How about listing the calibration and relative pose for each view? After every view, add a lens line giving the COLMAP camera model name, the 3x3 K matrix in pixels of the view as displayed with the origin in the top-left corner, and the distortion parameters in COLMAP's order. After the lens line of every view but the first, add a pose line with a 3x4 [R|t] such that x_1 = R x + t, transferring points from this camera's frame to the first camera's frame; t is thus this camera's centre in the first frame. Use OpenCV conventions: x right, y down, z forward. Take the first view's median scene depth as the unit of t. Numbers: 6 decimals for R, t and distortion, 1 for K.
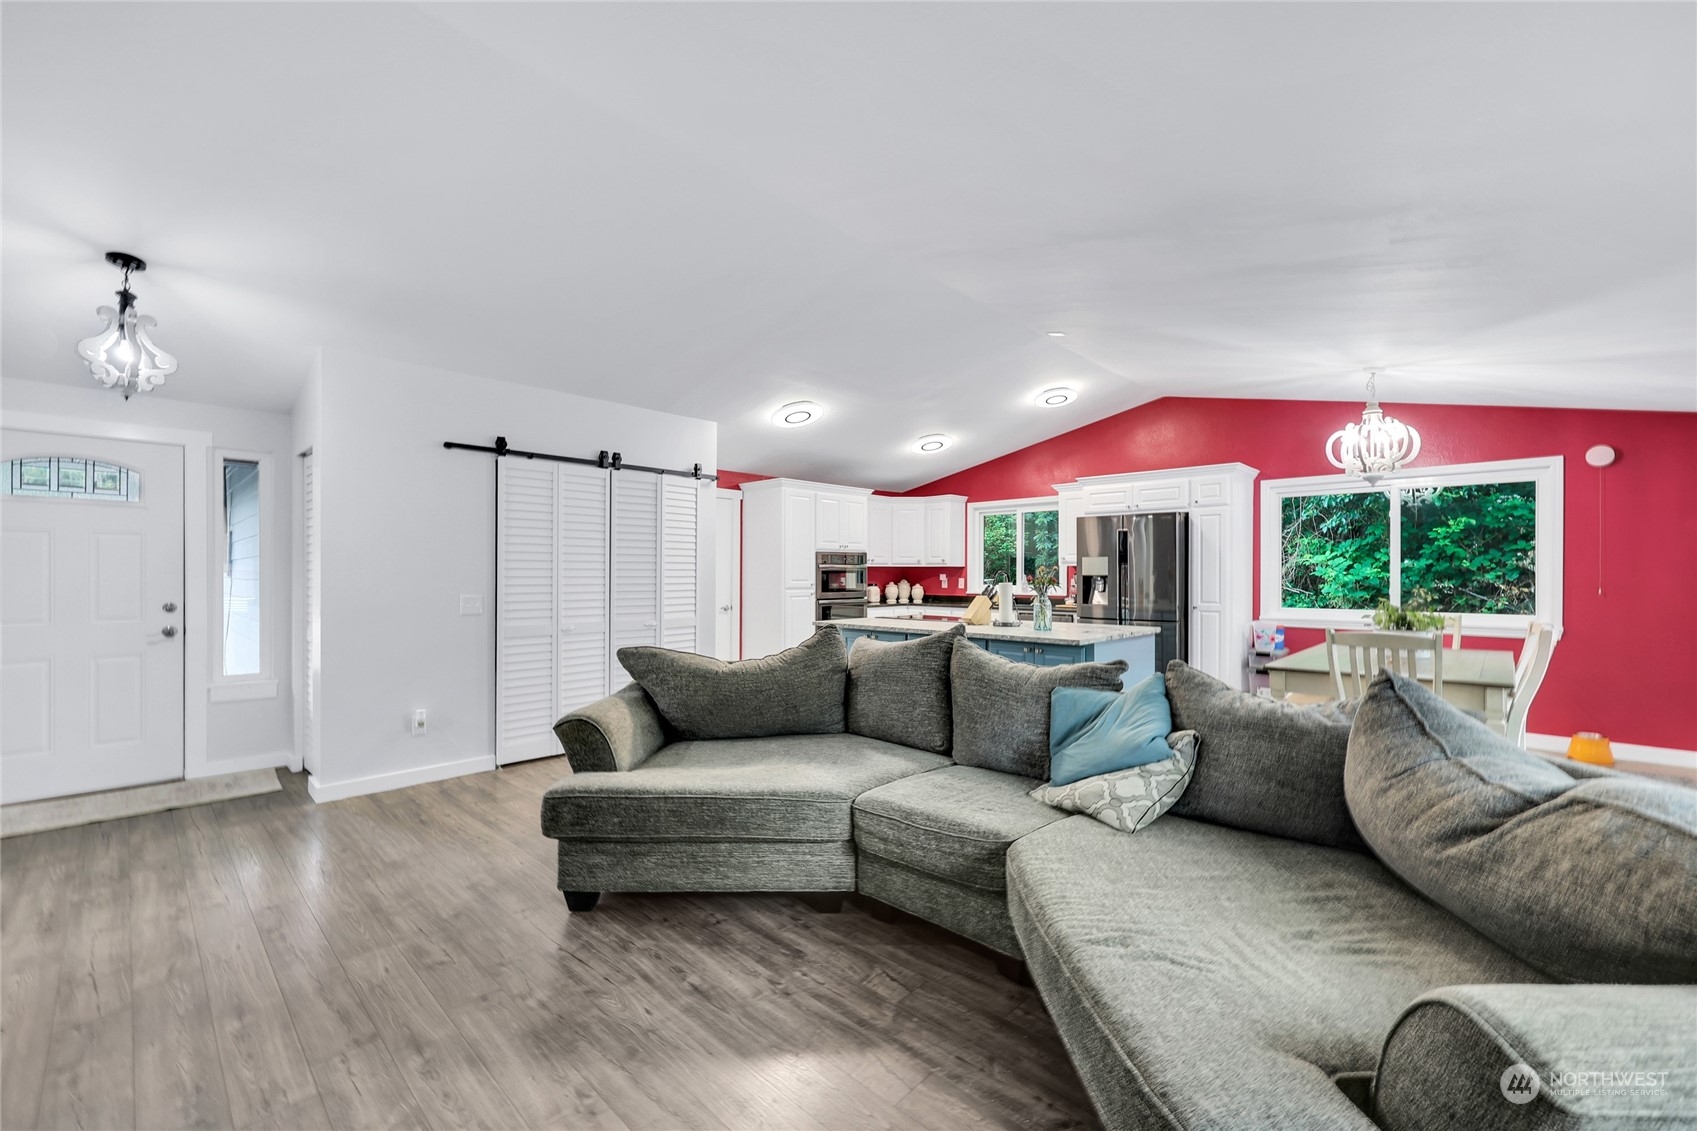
lens RADIAL K [[698.5, 0, 846.1], [0, 698.5, 578.3], [0, 0, 1]] dist [0.001203, 0.000094]
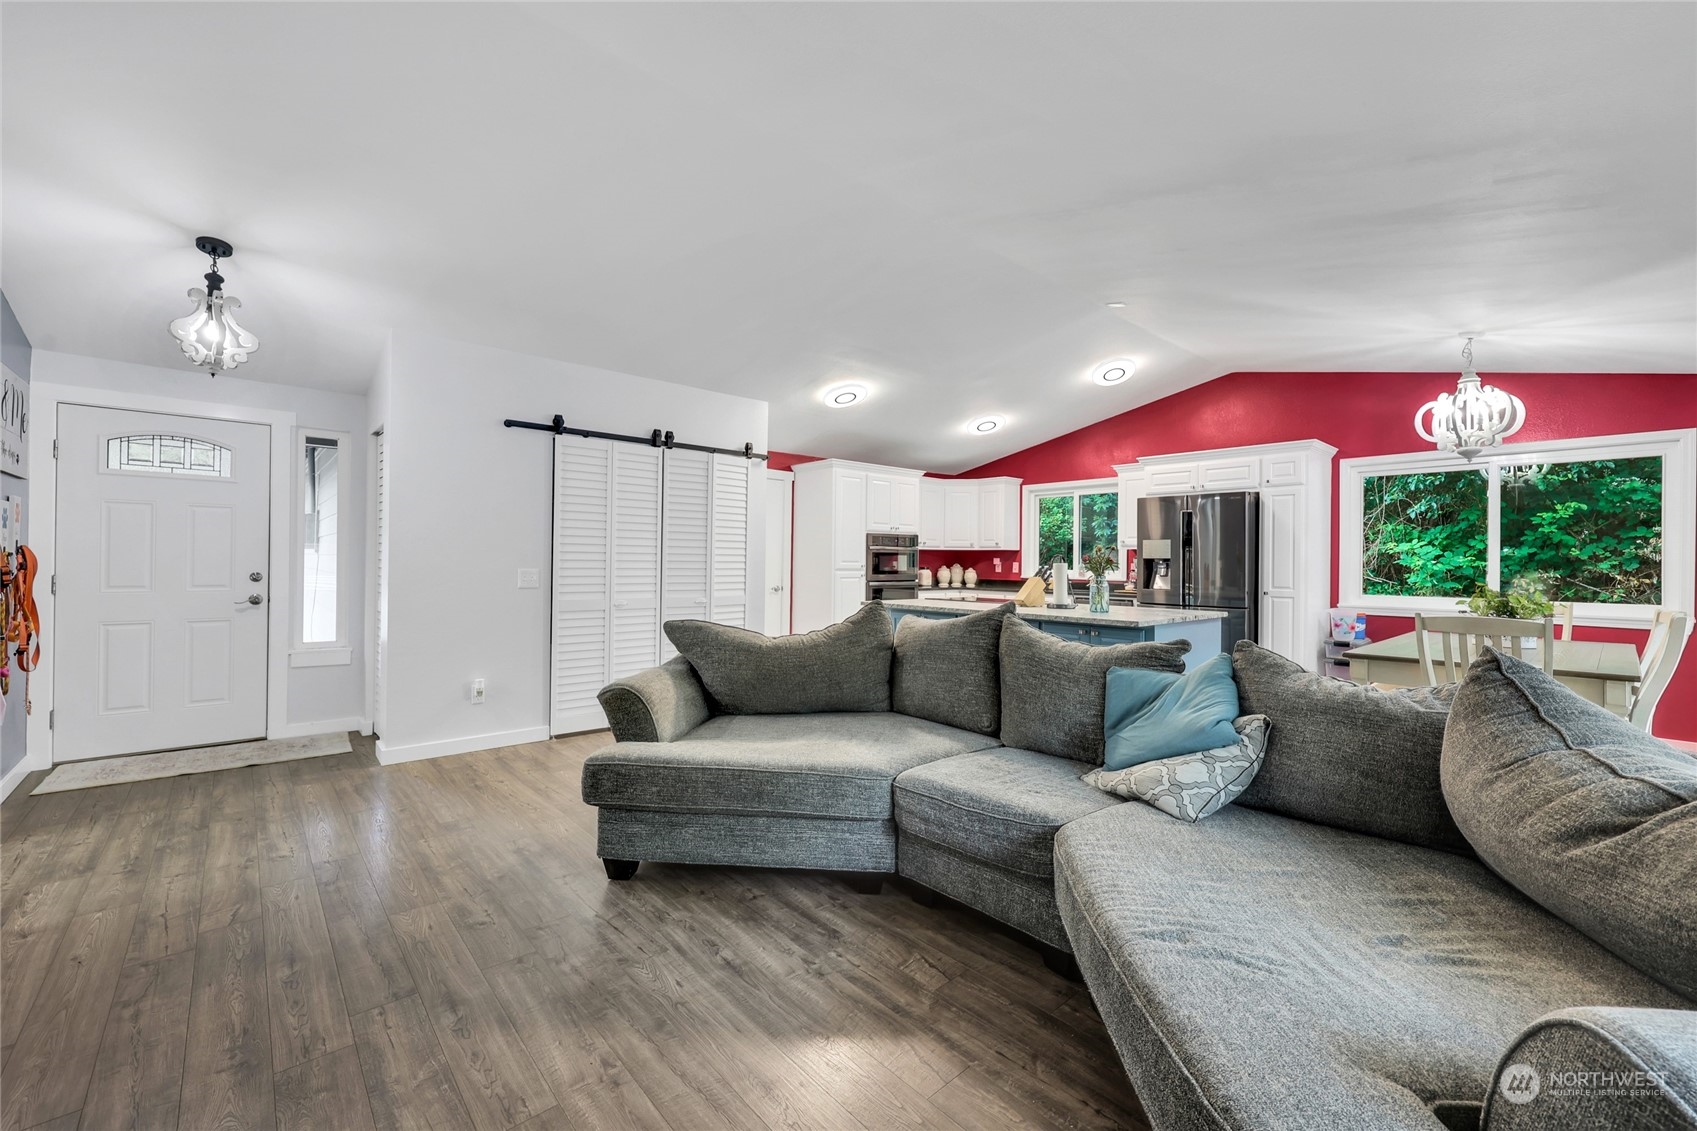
lens RADIAL K [[693.1, 0, 843.1], [0, 693.1, 562.8], [0, 0, 1]] dist [0.000130, 0.000194]
pose [[0.996386, 0.009838, -0.084374, 0.017964], [-0.010383, 0.999928, -0.006020, 0.026673], [0.084309, 0.006875, 0.996416, 0.037734]]
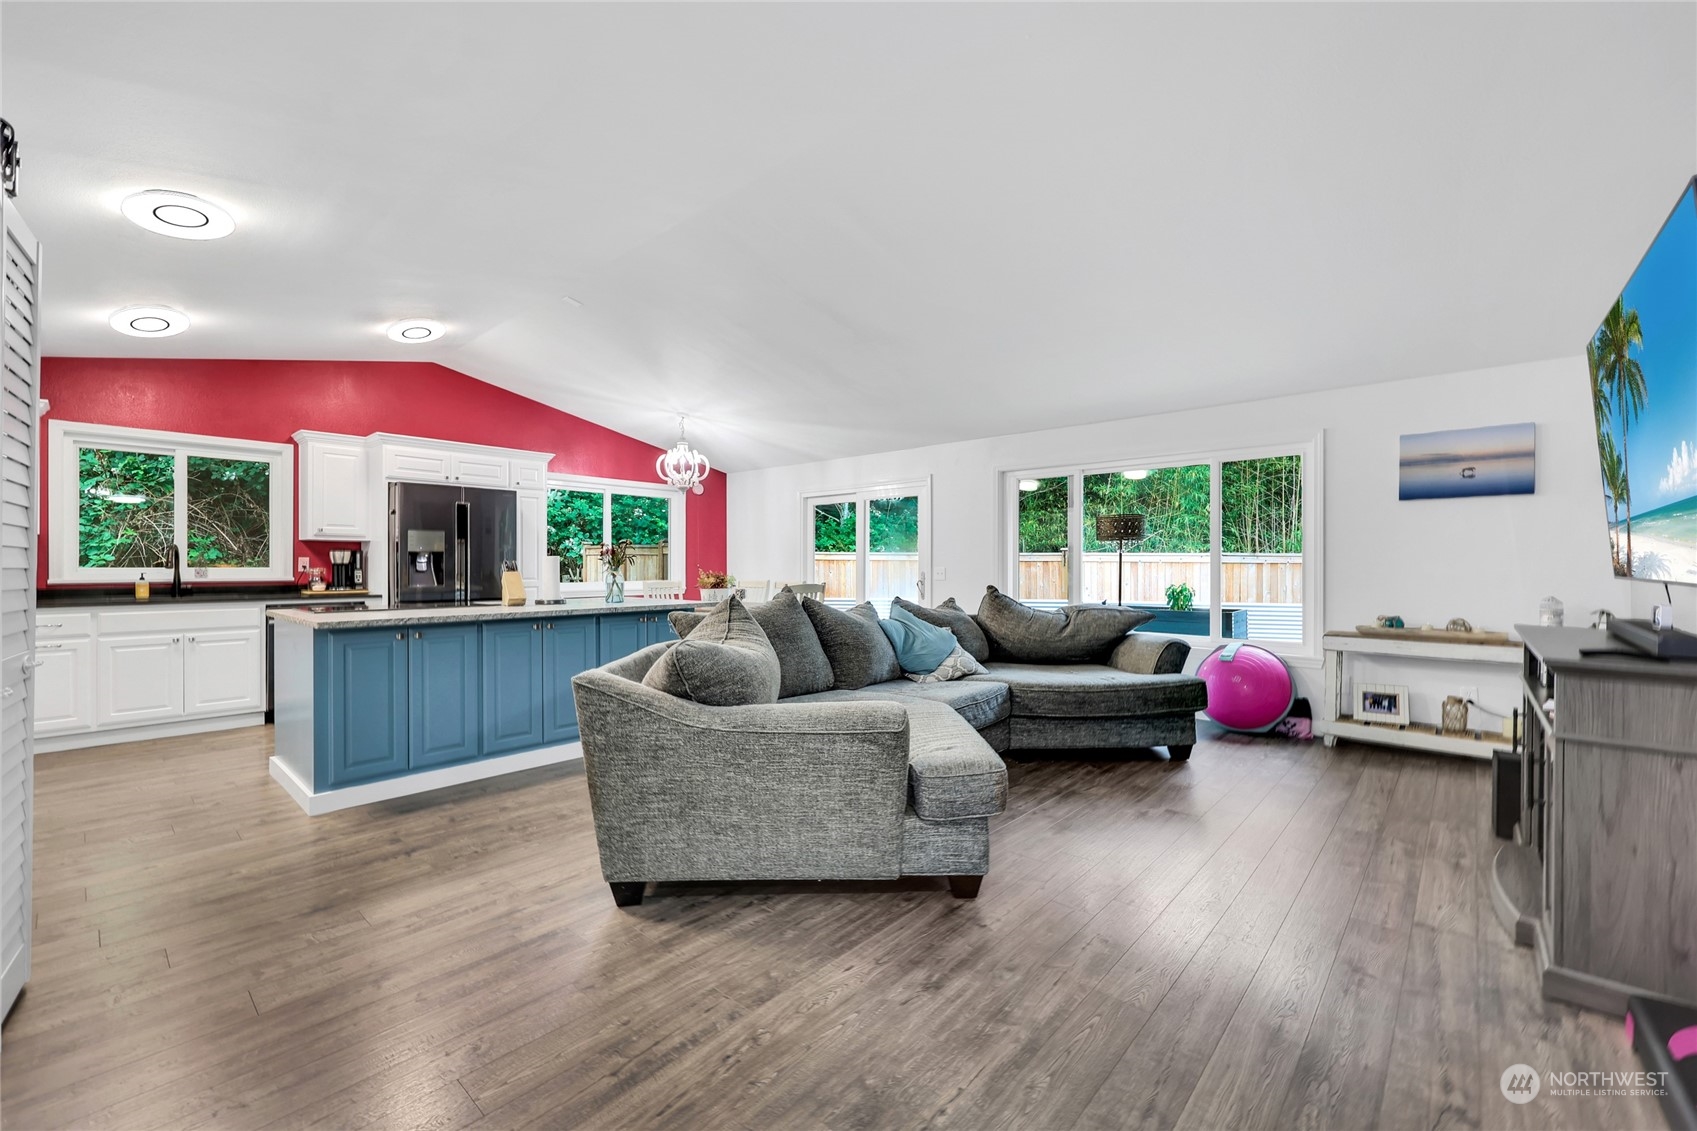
lens RADIAL K [[693.1, 0, 843.1], [0, 693.1, 562.8], [0, 0, 1]] dist [0.000130, 0.000194]
pose [[-0.028232, -0.002990, 0.999597, -1.367749], [0.000445, 0.999995, 0.003004, 0.024143], [-0.999601, 0.000530, -0.028230, 1.248427]]
